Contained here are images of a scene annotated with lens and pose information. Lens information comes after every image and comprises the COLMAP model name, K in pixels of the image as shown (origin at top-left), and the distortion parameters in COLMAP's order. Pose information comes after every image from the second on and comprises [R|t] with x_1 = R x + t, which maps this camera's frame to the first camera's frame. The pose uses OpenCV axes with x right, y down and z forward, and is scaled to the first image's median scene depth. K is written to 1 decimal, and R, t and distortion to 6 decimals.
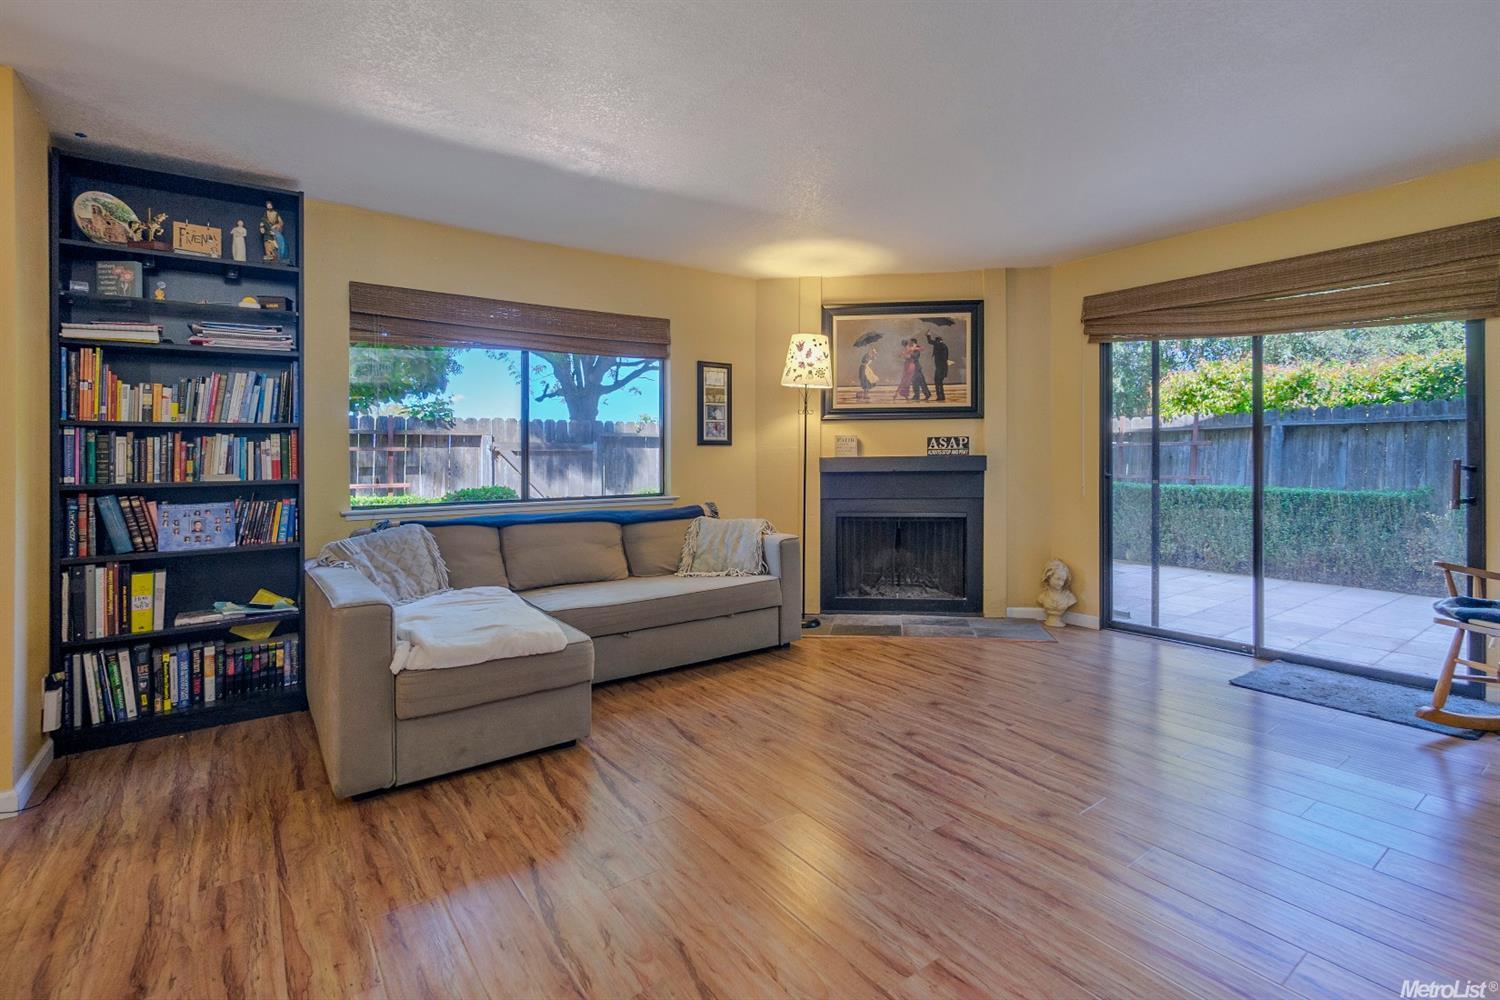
lens RADIAL K [[709.6, 0, 794.7], [0, 709.6, 459.5], [0, 0, 1]] dist [-0.000058, 0.000110]
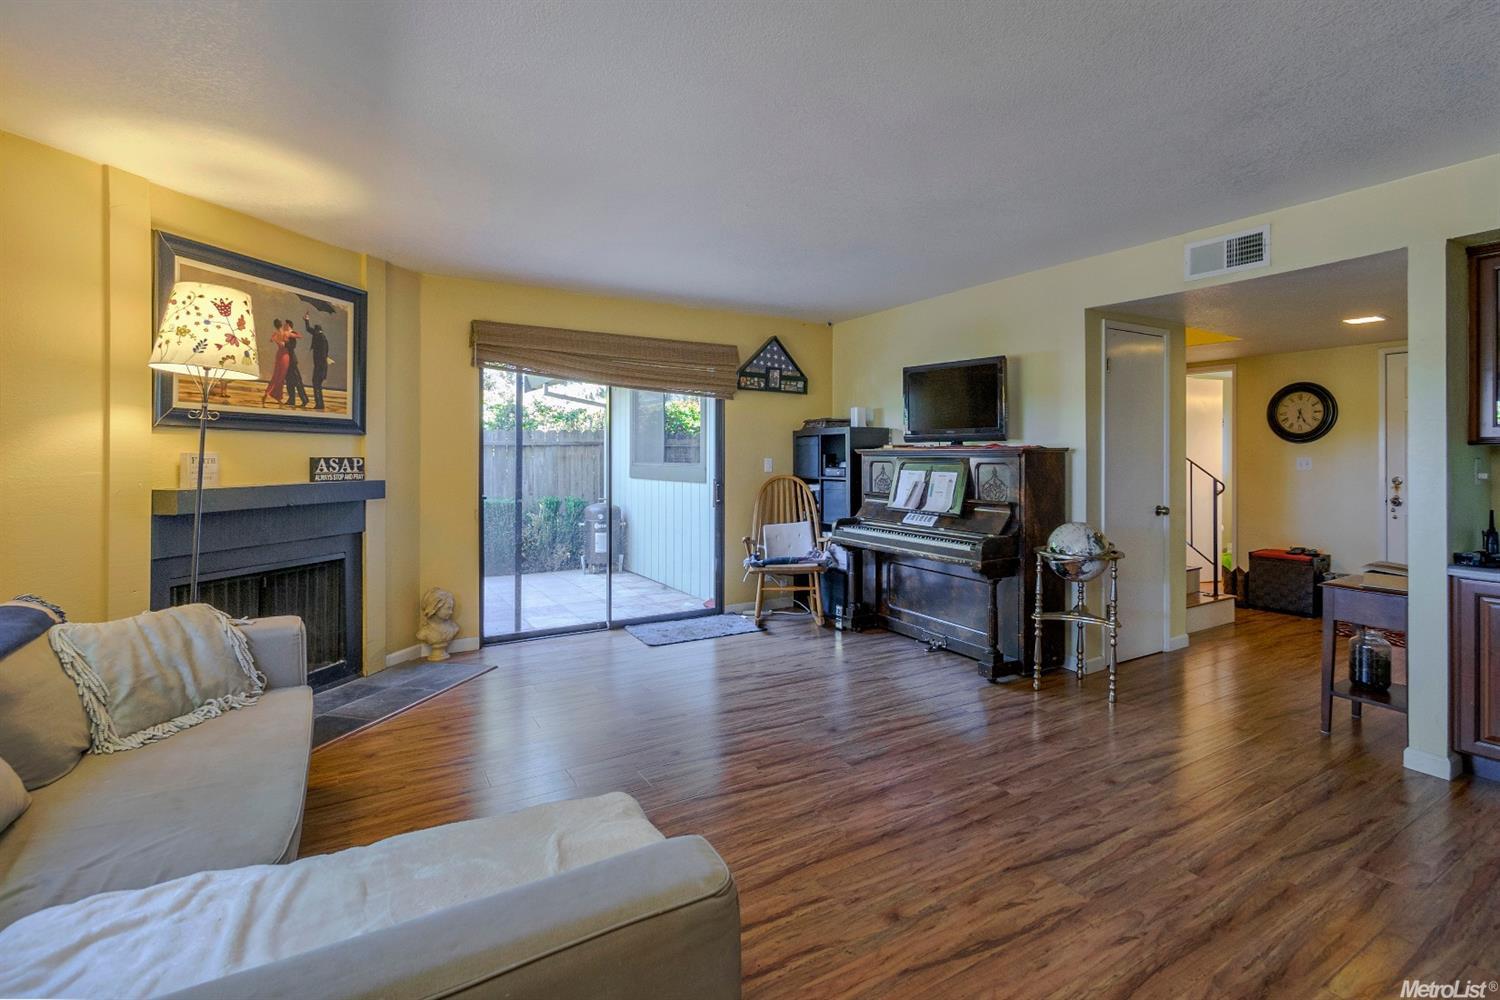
lens RADIAL K [[709.6, 0, 794.7], [0, 709.6, 459.5], [0, 0, 1]] dist [-0.000058, 0.000110]
pose [[0.088468, 0.004901, 0.996067, -0.510595], [0.001699, 0.999986, -0.005071, -0.024635], [-0.996078, 0.002141, 0.088458, 0.430619]]
